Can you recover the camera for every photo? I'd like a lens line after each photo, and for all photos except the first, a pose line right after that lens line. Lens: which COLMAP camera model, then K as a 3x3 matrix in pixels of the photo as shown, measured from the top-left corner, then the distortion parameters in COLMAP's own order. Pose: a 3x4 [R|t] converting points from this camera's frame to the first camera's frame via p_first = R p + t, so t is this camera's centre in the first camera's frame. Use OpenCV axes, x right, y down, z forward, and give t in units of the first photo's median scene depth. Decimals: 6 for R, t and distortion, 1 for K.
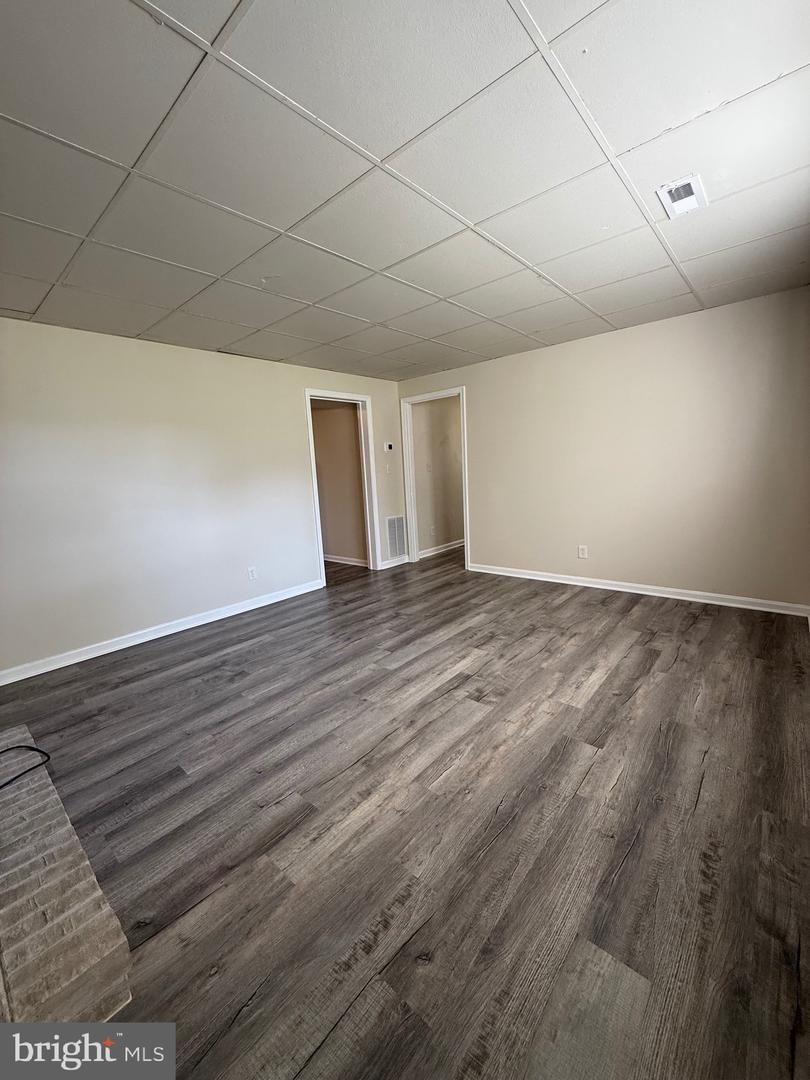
lens RADIAL K [[434.4, 0, 402.5], [0, 434.4, 537.9], [0, 0, 1]] dist [0.002801, -0.000189]
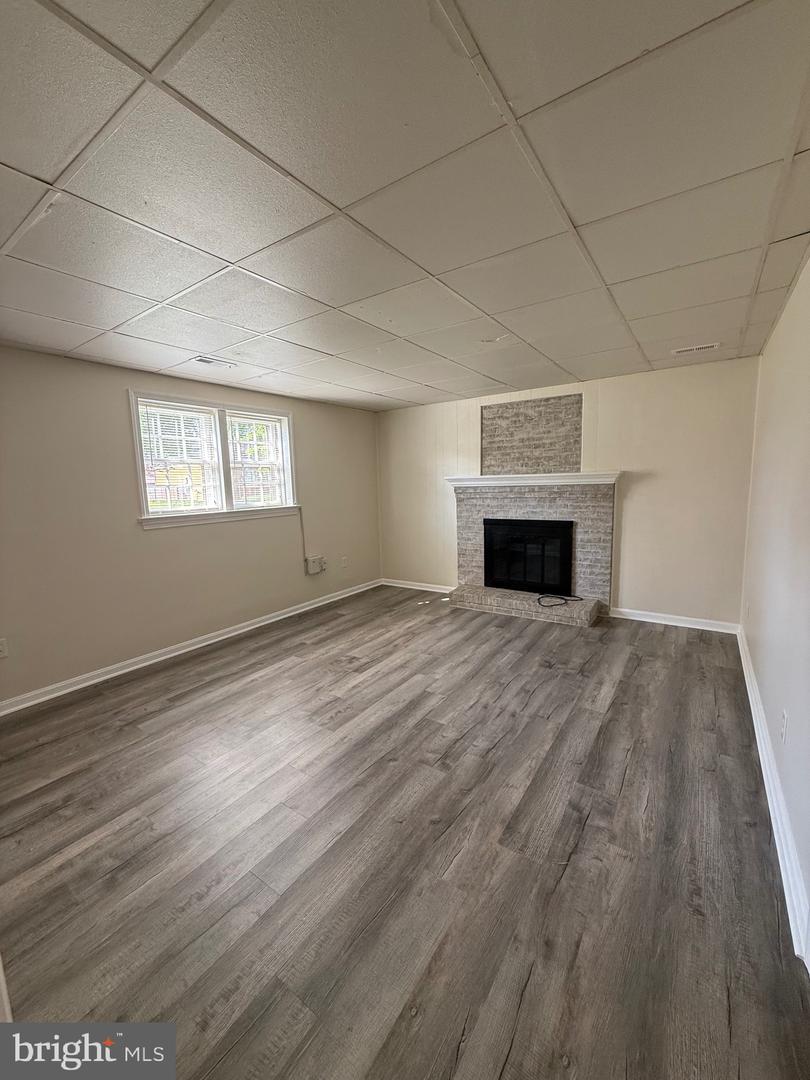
lens RADIAL K [[434.4, 0, 406.6], [0, 434.4, 540.7], [0, 0, 1]] dist [0.002801, -0.000189]
pose [[-0.988960, 0.101111, -0.108331, 0.098636], [0.064388, 0.951634, 0.300412, -0.394939], [0.133466, 0.290120, -0.947638, 2.019733]]
